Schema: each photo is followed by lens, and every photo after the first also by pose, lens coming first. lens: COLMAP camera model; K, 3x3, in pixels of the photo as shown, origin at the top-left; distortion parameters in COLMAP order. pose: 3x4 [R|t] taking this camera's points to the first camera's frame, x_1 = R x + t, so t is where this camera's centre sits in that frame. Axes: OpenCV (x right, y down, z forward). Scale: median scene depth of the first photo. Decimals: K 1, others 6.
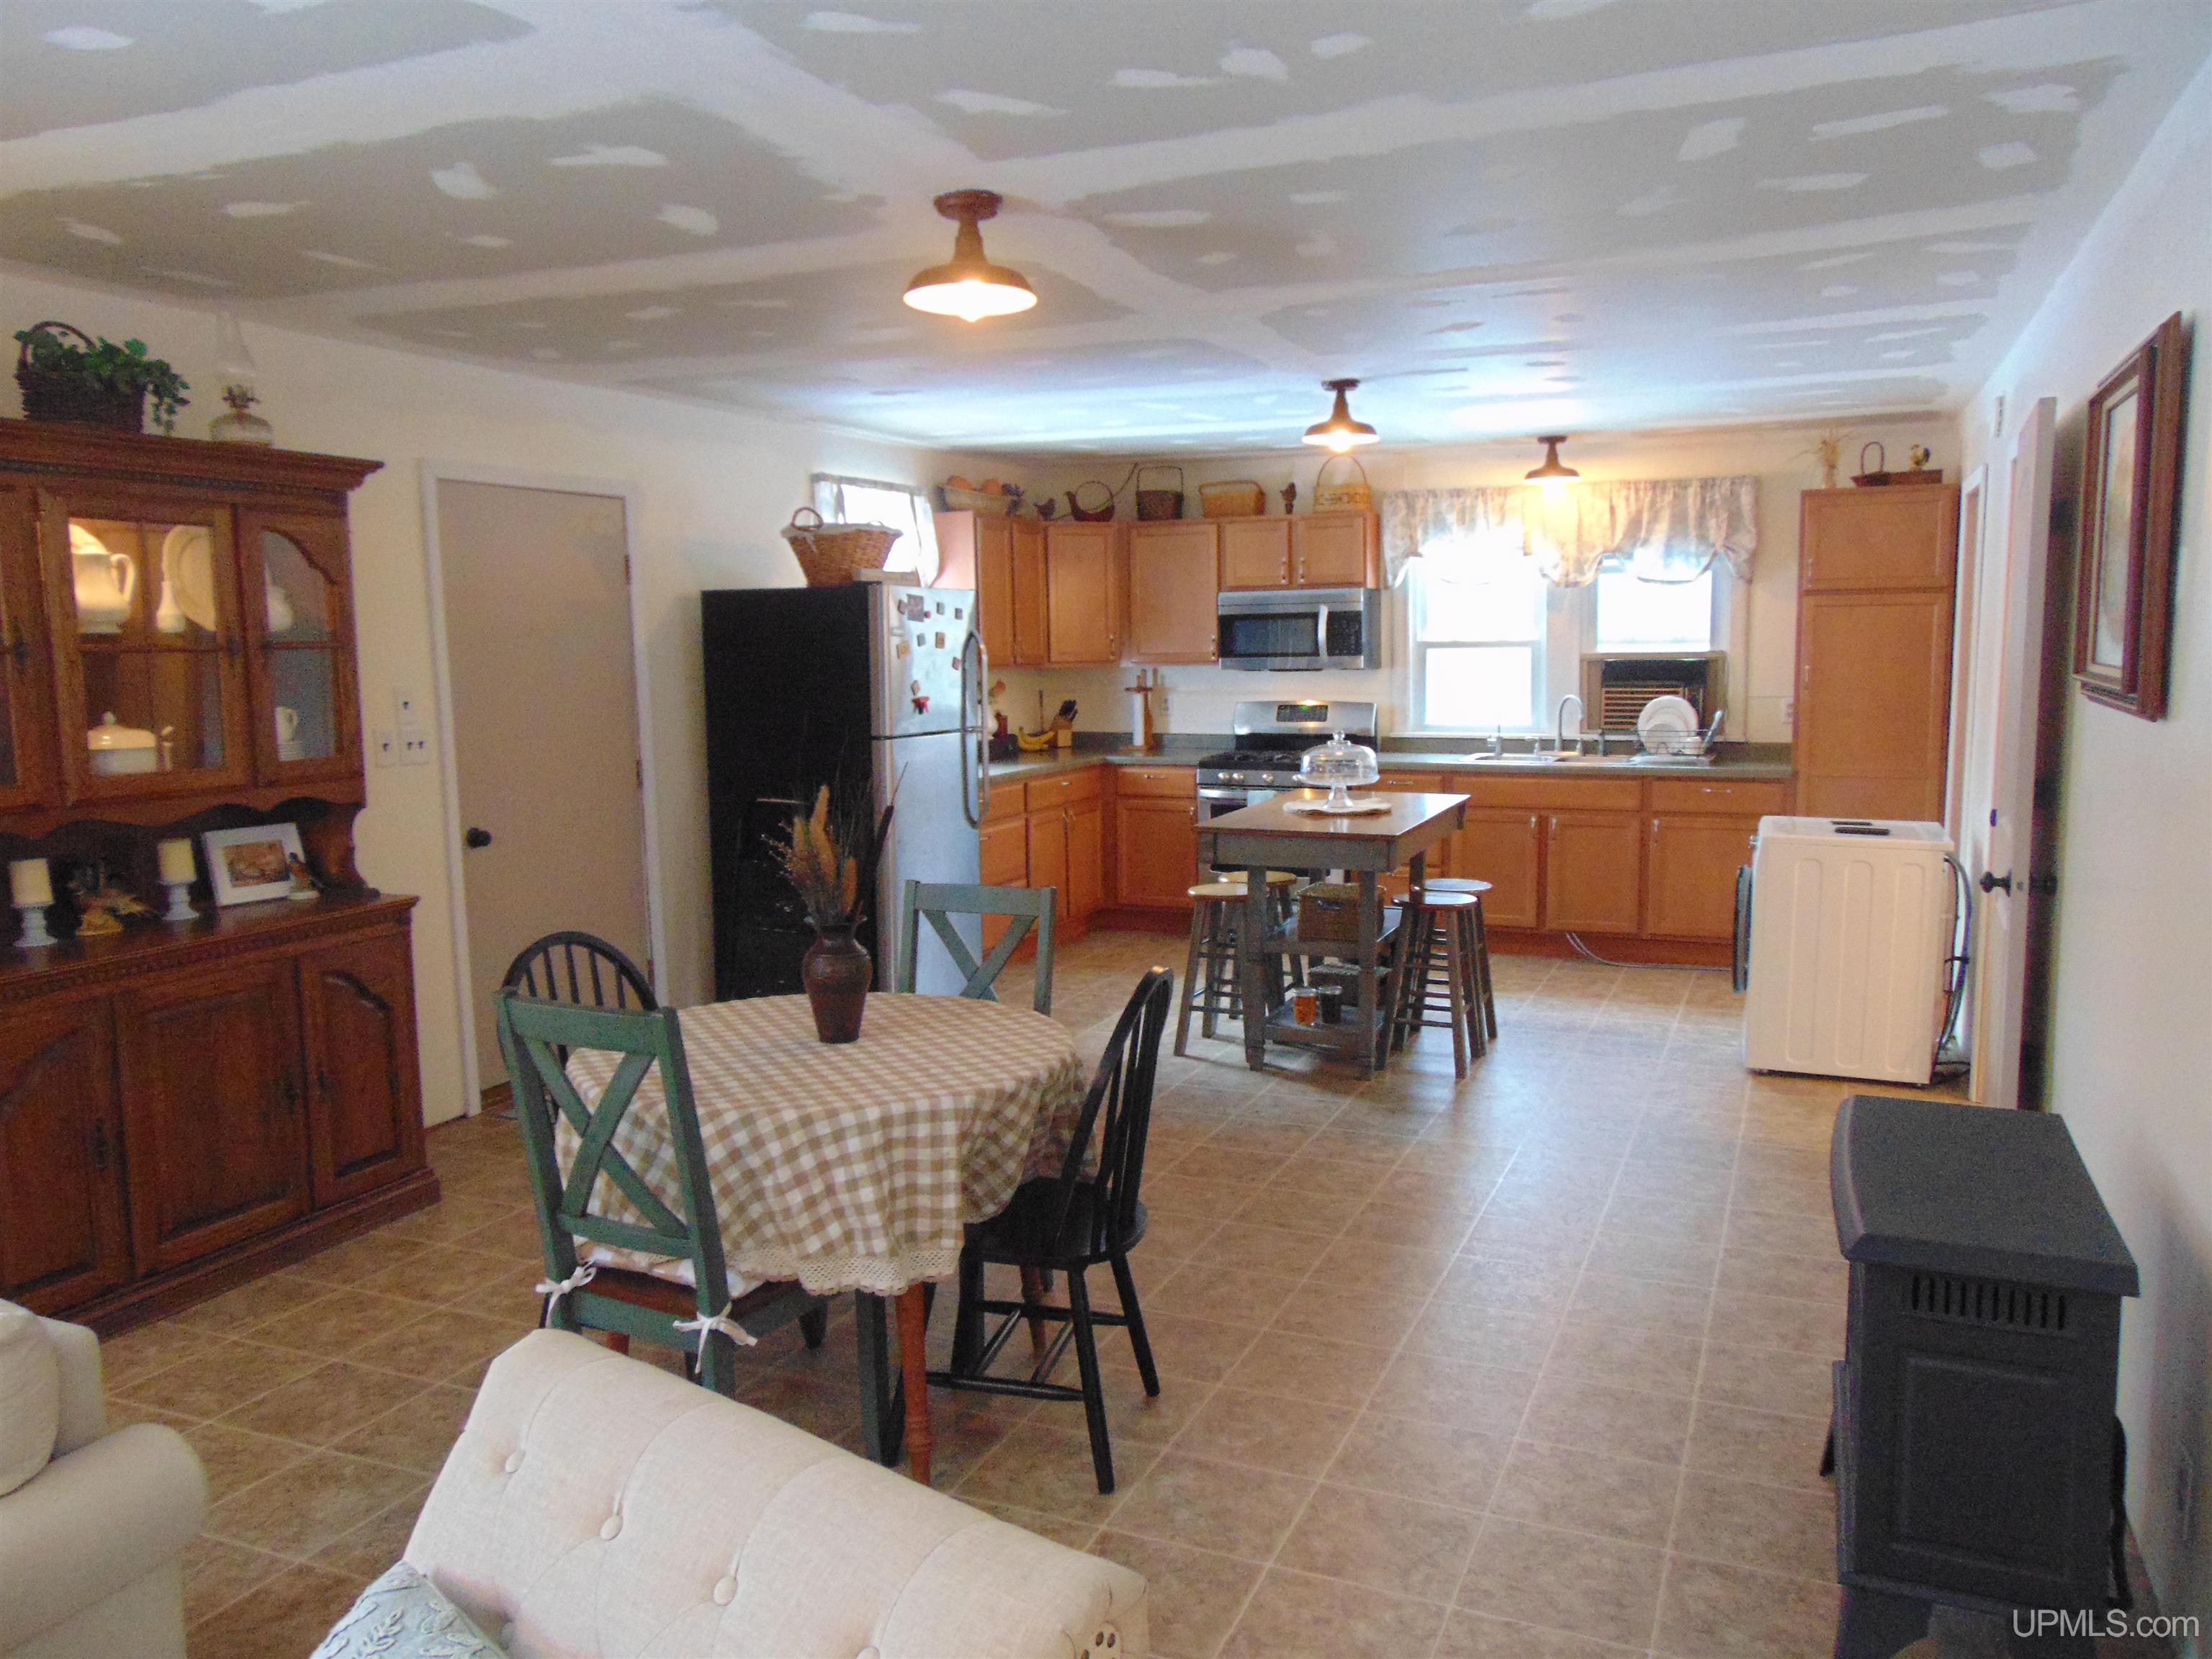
lens RADIAL K [[1670.9, 0, 1106.0], [0, 1670.9, 829.5], [0, 0, 1]] dist [-0.026357, 0.076070]
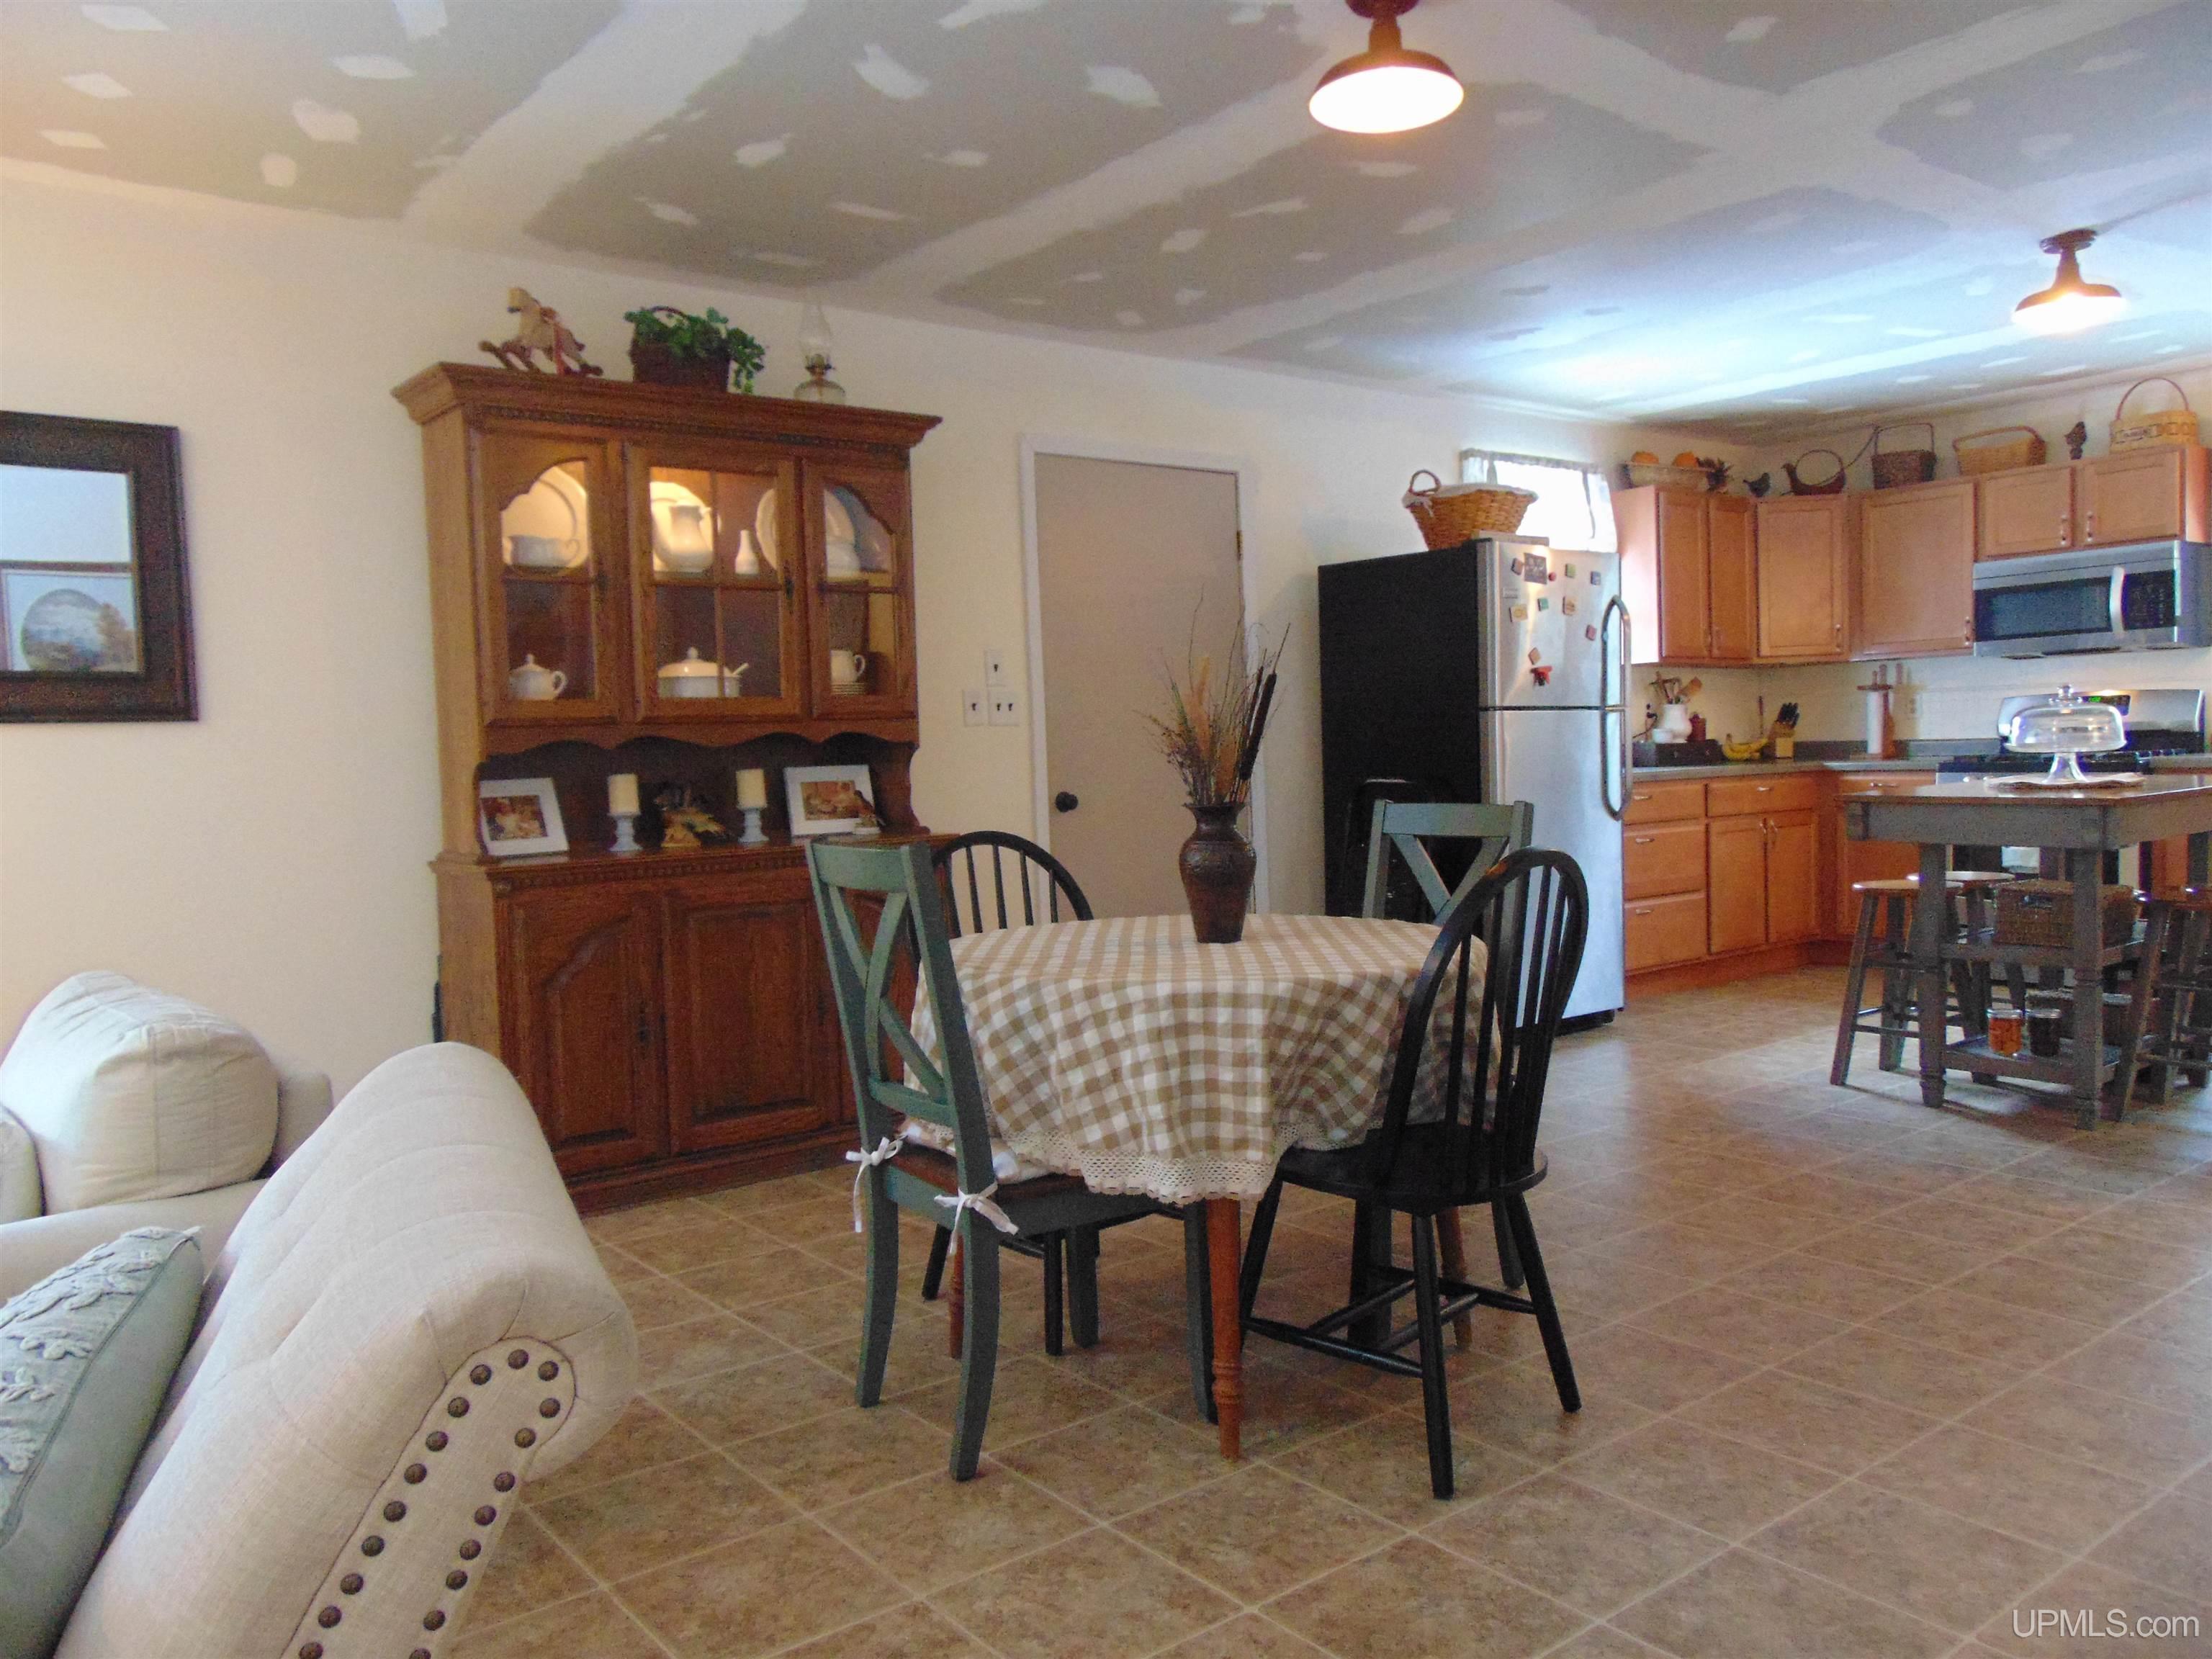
lens RADIAL K [[1670.9, 0, 1106.0], [0, 1670.9, 829.5], [0, 0, 1]] dist [-0.026357, 0.076070]
pose [[0.880585, 0.009473, -0.473793, 0.117376], [-0.034946, 0.998376, -0.044989, 0.061163], [0.472597, 0.056174, 0.879486, 0.105085]]
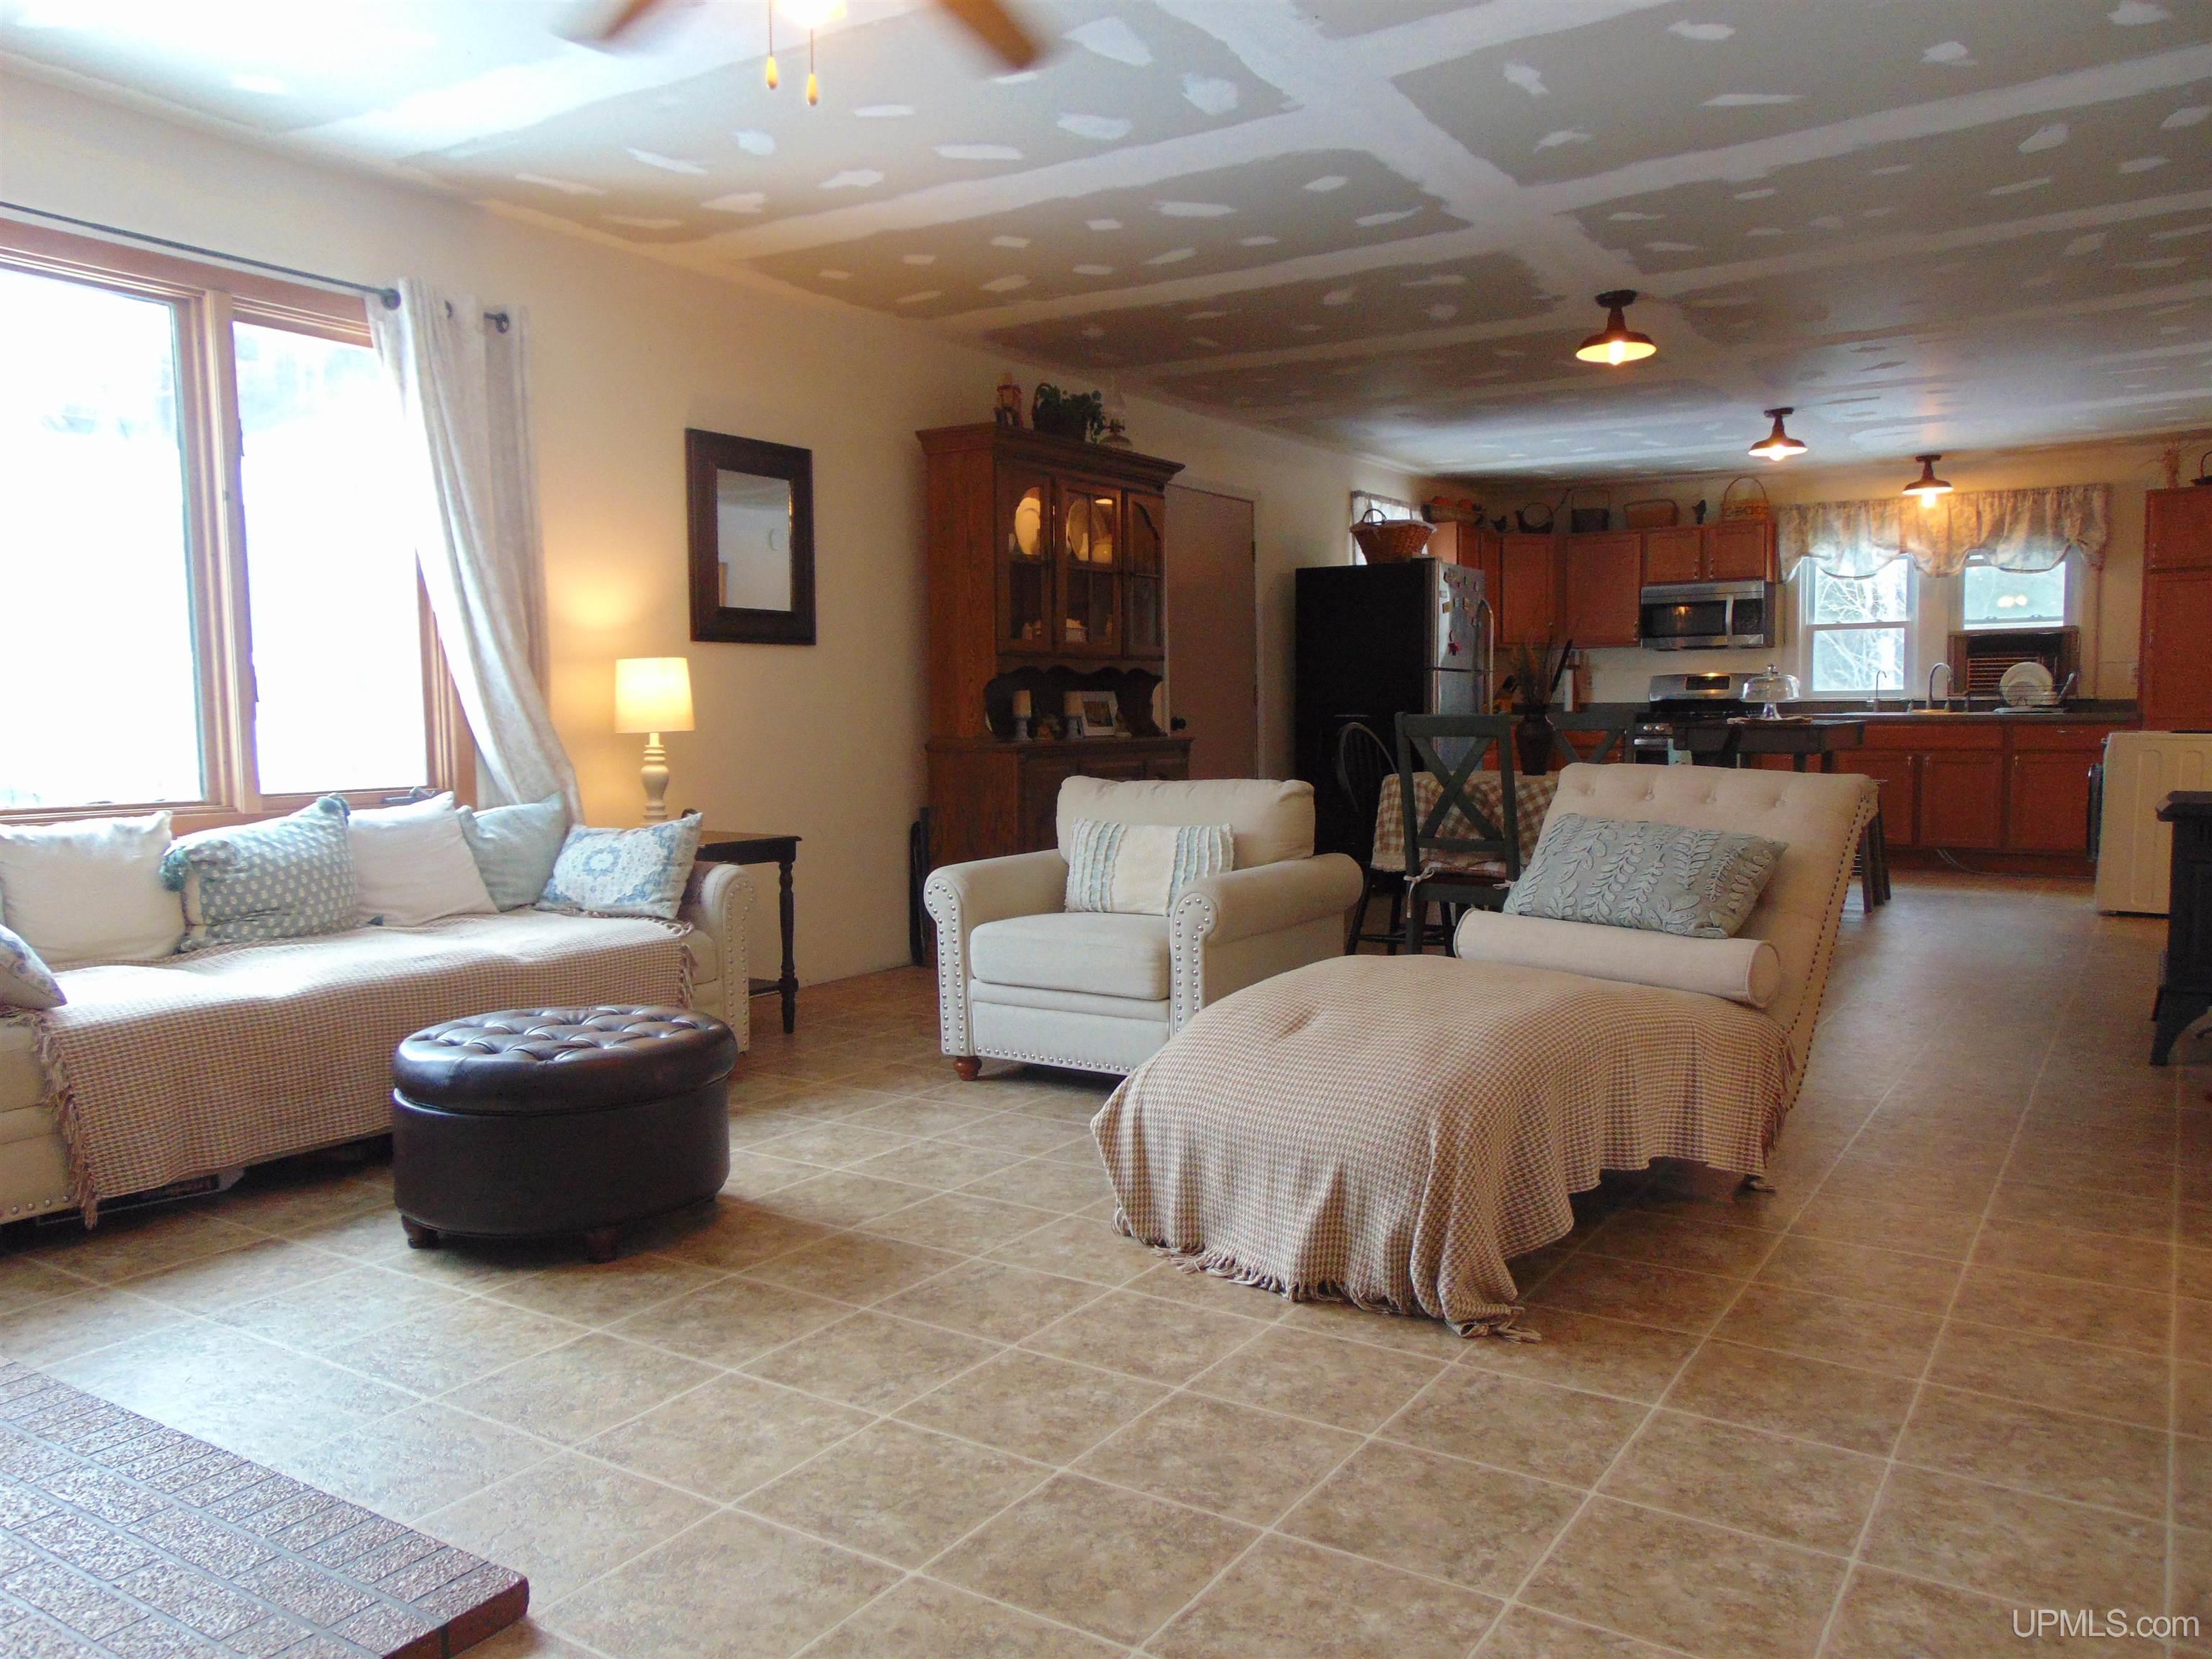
lens RADIAL K [[1670.9, 0, 1106.0], [0, 1670.9, 829.5], [0, 0, 1]] dist [-0.026357, 0.076070]
pose [[0.986477, 0.017624, -0.162948, -0.177521], [-0.024474, 0.998895, -0.040128, 0.147268], [0.162061, 0.043573, 0.985818, -0.436591]]
